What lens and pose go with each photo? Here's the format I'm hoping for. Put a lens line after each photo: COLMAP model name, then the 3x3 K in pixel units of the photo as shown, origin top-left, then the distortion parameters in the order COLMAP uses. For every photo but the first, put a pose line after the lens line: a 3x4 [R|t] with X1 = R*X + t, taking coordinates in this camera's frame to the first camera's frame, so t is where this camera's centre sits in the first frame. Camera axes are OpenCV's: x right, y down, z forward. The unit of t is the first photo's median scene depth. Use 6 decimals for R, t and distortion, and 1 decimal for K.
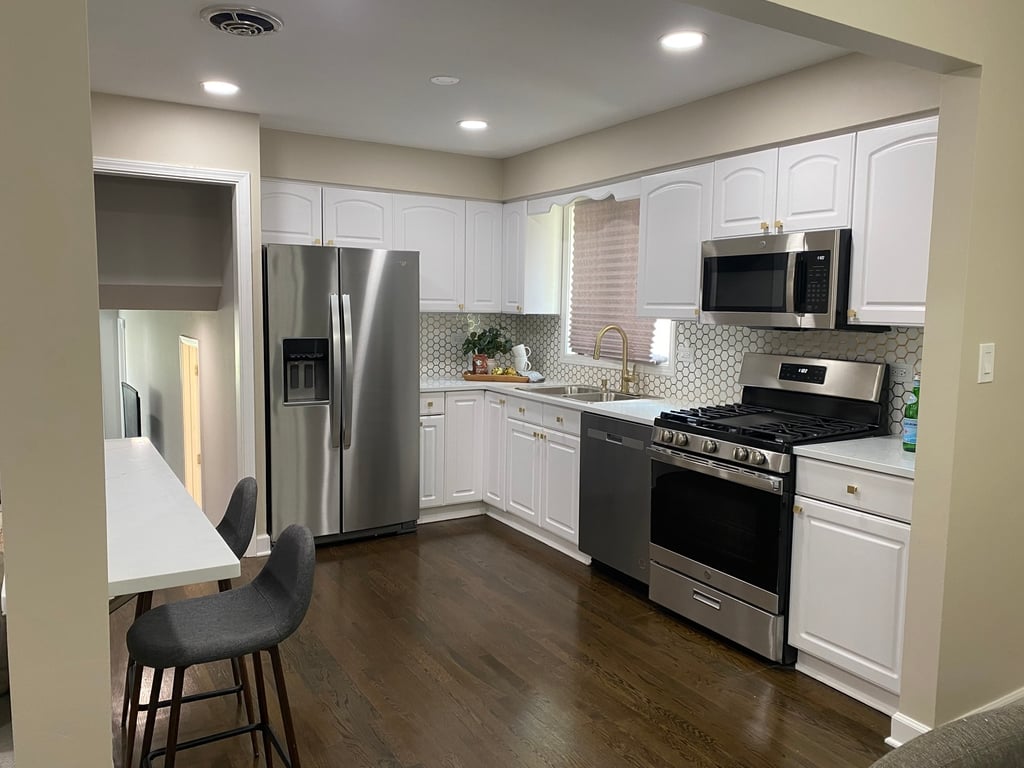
lens RADIAL K [[778.6, 0, 506.4], [0, 778.6, 378.8], [0, 0, 1]] dist [-0.000563, -0.013726]
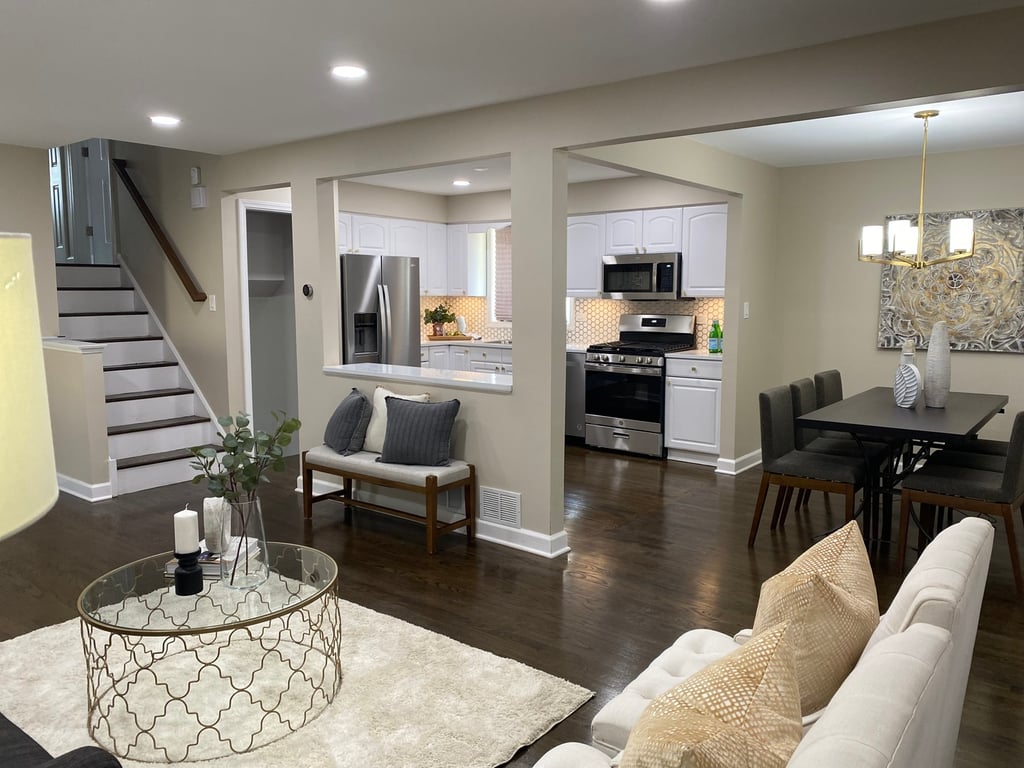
lens RADIAL K [[778.6, 0, 515.4], [0, 778.6, 384.6], [0, 0, 1]] dist [-0.000563, -0.013726]
pose [[0.931317, -0.057305, 0.359674, -0.698172], [0.047994, 0.998242, 0.034772, 0.067259], [-0.361035, -0.015121, 0.932430, -0.759200]]
